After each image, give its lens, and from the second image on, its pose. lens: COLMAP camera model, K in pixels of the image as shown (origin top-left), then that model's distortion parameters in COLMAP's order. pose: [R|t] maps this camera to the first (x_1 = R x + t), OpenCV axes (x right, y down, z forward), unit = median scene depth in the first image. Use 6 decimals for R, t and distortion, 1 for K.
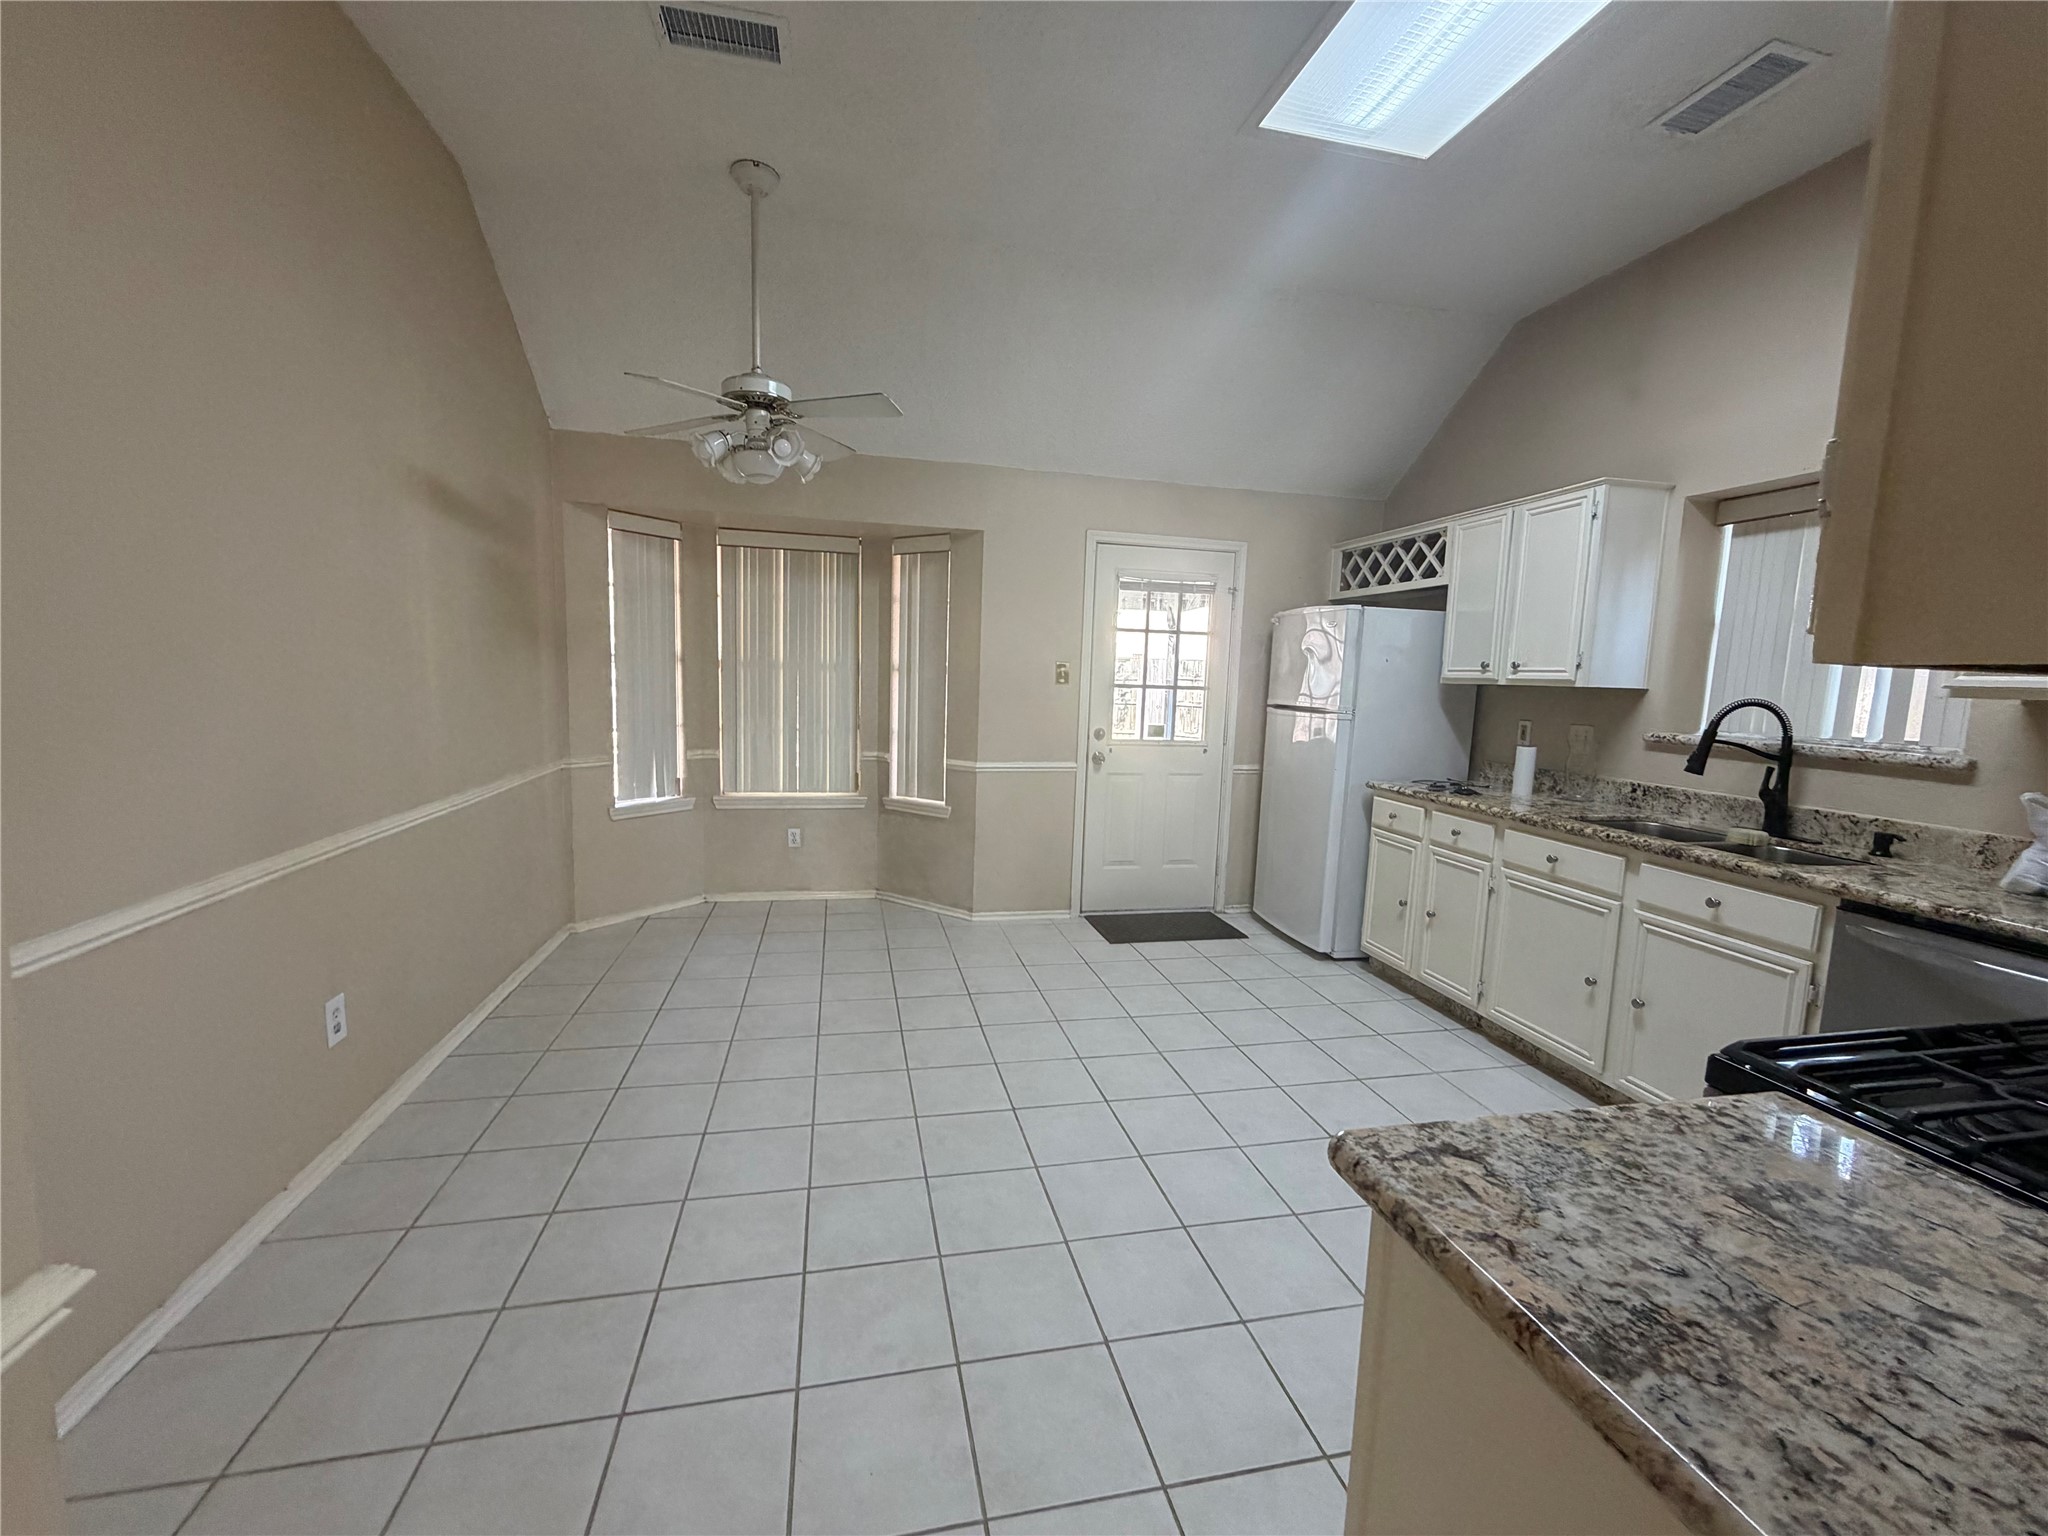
lens RADIAL K [[819.1, 0, 1005.4], [0, 819.1, 763.0], [0, 0, 1]] dist [0.000580, 0.000840]
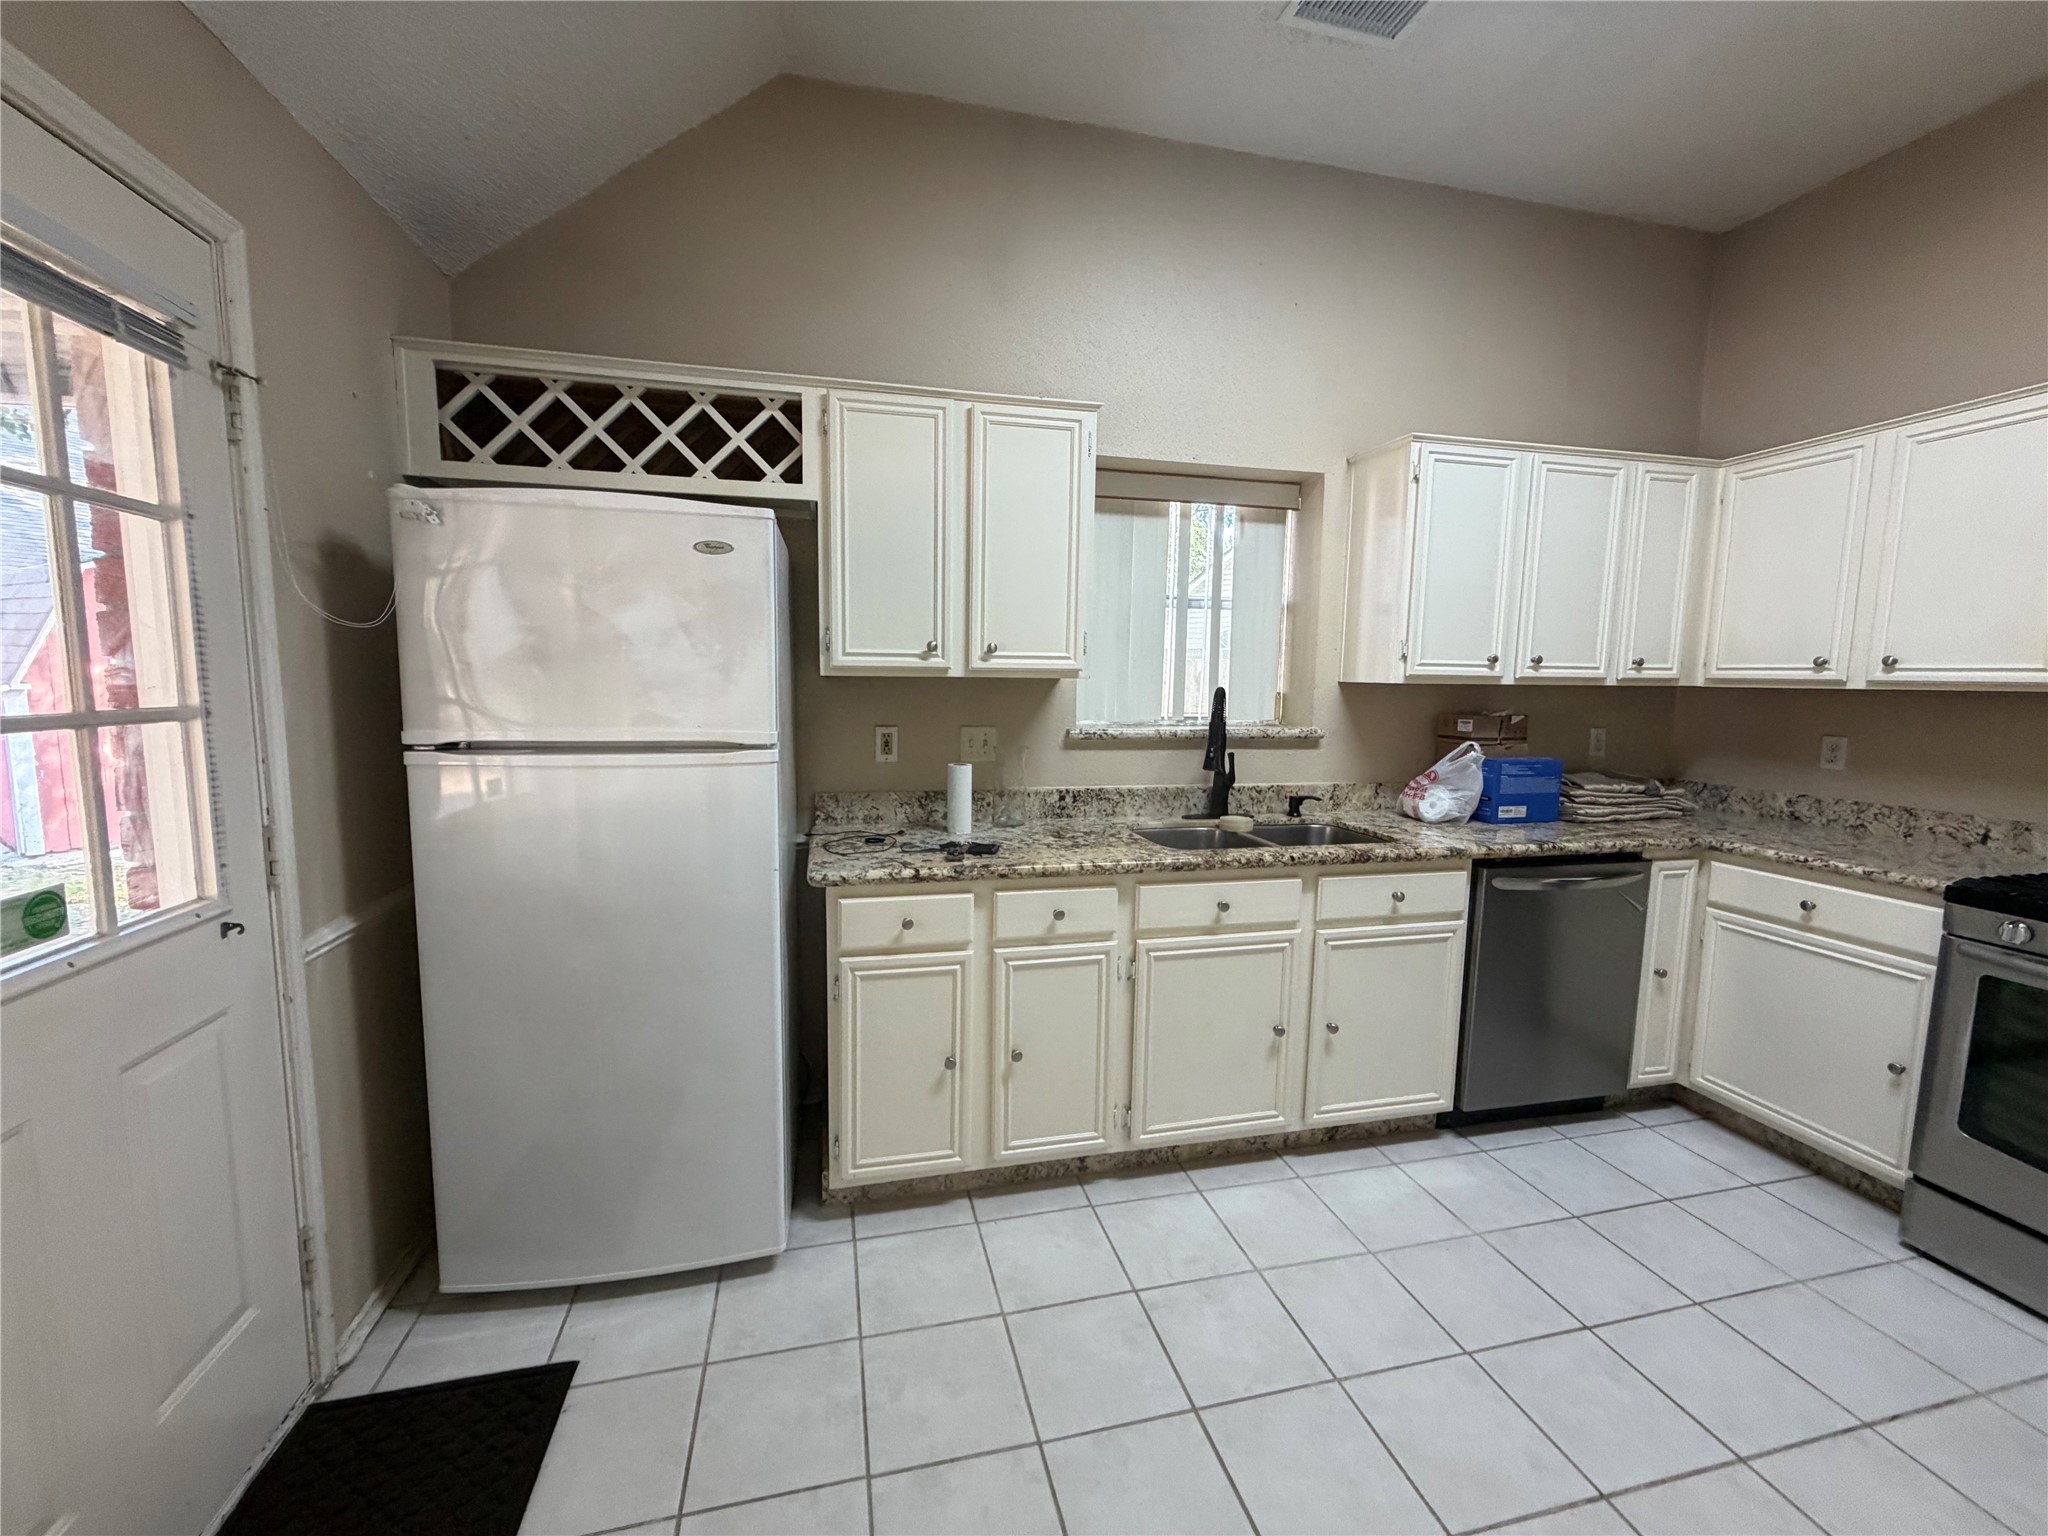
lens RADIAL K [[819.1, 0, 1020.4], [0, 819.1, 764.4], [0, 0, 1]] dist [0.000580, 0.000840]
pose [[-0.024450, -0.136299, 0.990366, -0.060326], [0.099117, 0.985450, 0.138070, -0.120640], [-0.994775, 0.101538, -0.010584, 1.042946]]
